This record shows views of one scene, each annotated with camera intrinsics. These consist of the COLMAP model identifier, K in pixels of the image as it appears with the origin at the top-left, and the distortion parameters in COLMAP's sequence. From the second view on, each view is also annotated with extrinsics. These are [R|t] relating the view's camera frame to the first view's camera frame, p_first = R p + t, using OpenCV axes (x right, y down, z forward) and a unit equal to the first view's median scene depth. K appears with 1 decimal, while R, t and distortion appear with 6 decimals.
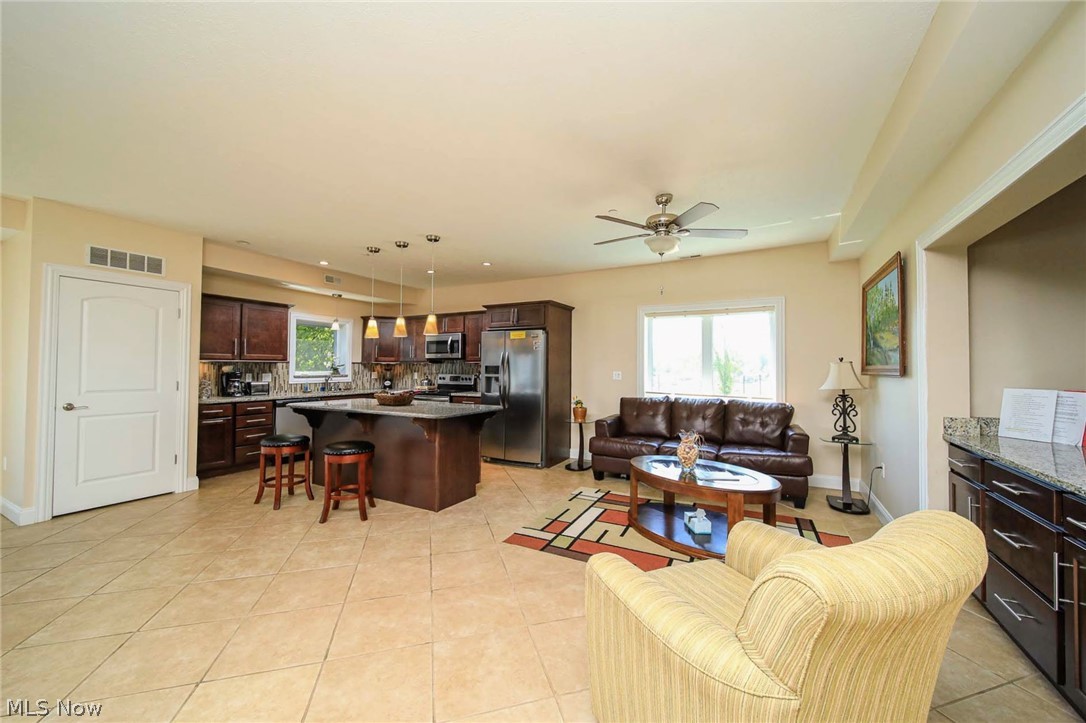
lens RADIAL K [[411.8, 0, 546.0], [0, 411.8, 358.8], [0, 0, 1]] dist [-0.002648, -0.000231]
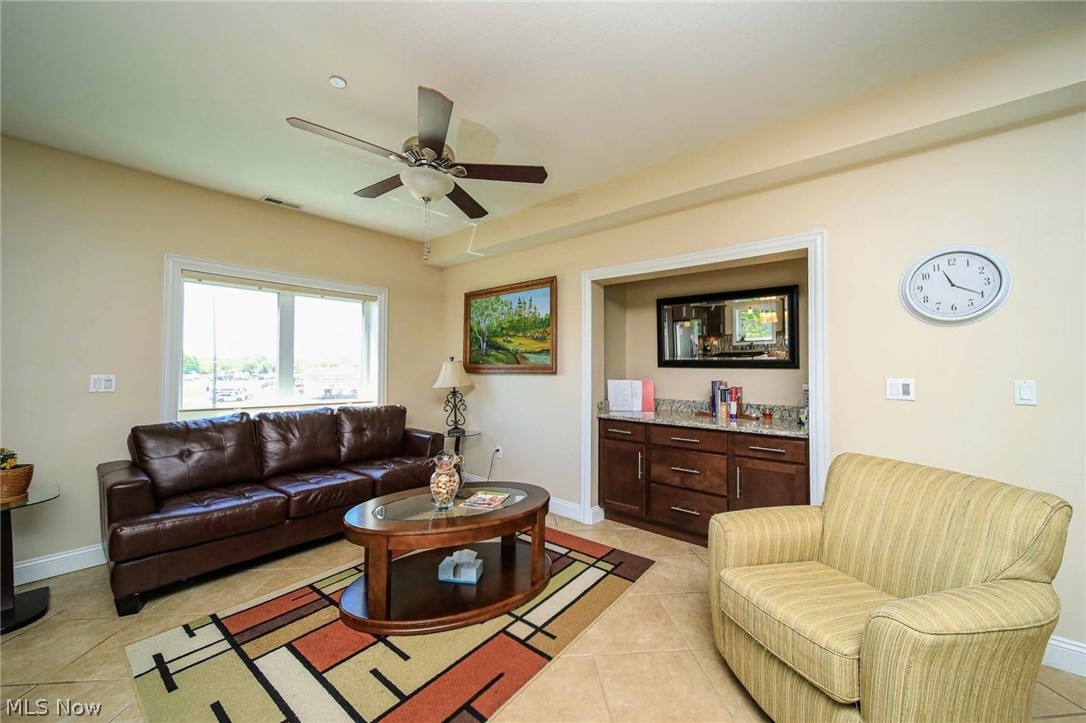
lens RADIAL K [[404.5, 0, 545.7], [0, 404.5, 359.3], [0, 0, 1]] dist [0.000046, -0.000128]
pose [[0.200380, 0.012208, 0.979642, -0.207160], [-0.022608, 0.999714, -0.007834, 0.004671], [-0.979457, -0.020578, 0.200598, 0.424999]]
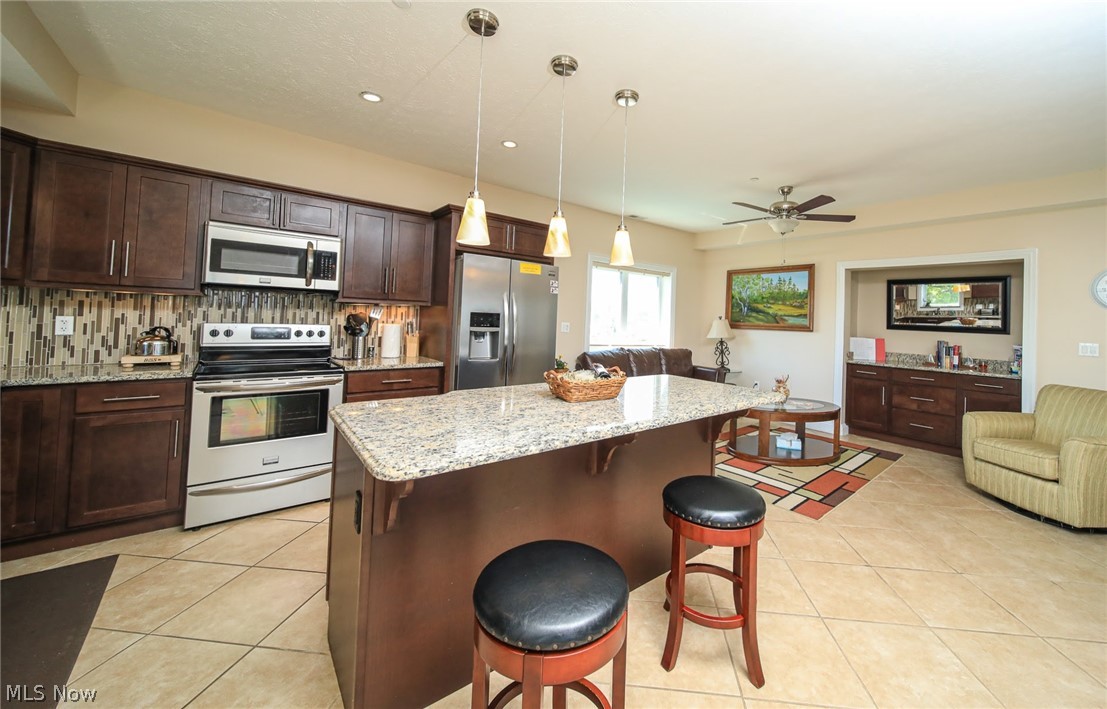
lens RADIAL K [[417.4, 0, 602.1], [0, 417.4, 308.7], [0, 0, 1]] dist [0.000690, 0.000044]
pose [[0.358769, 0.032049, 0.932876, -0.674087], [-0.055355, 0.998382, -0.013011, 0.009829], [-0.931783, -0.046971, 0.359963, 0.661698]]
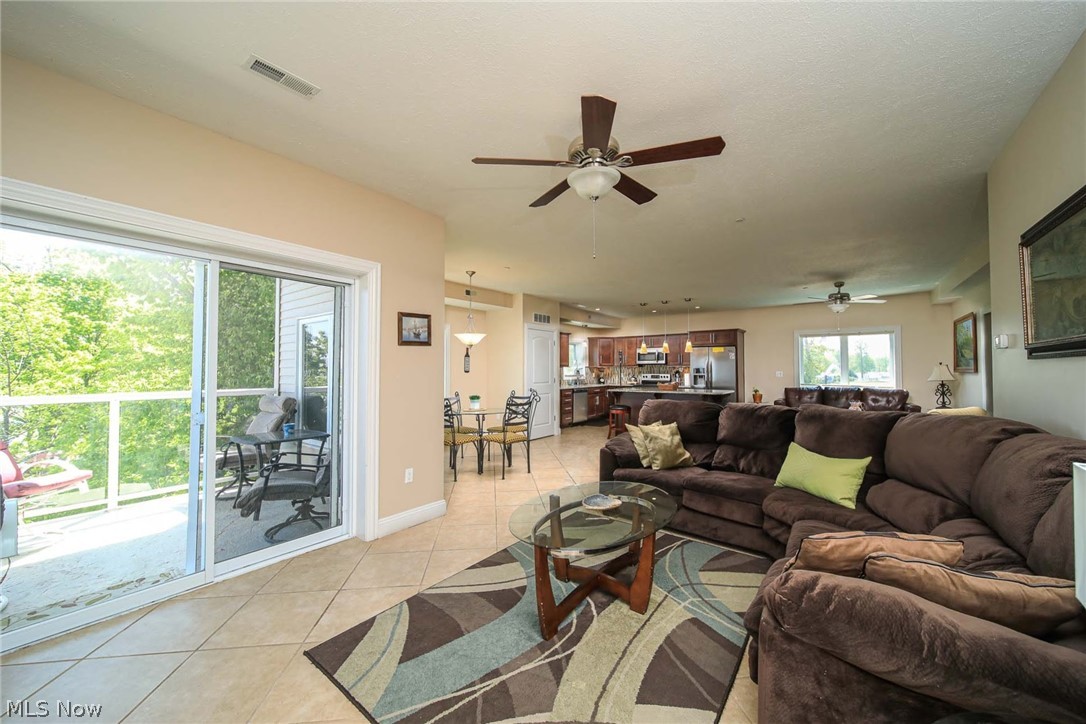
lens RADIAL K [[404.5, 0, 545.7], [0, 404.5, 359.8], [0, 0, 1]] dist [0.000046, -0.000128]
pose [[0.988584, -0.010929, -0.150272, -0.520519], [0.010623, 0.999940, -0.002835, -0.020384], [0.150293, 0.001206, 0.988641, -0.725090]]
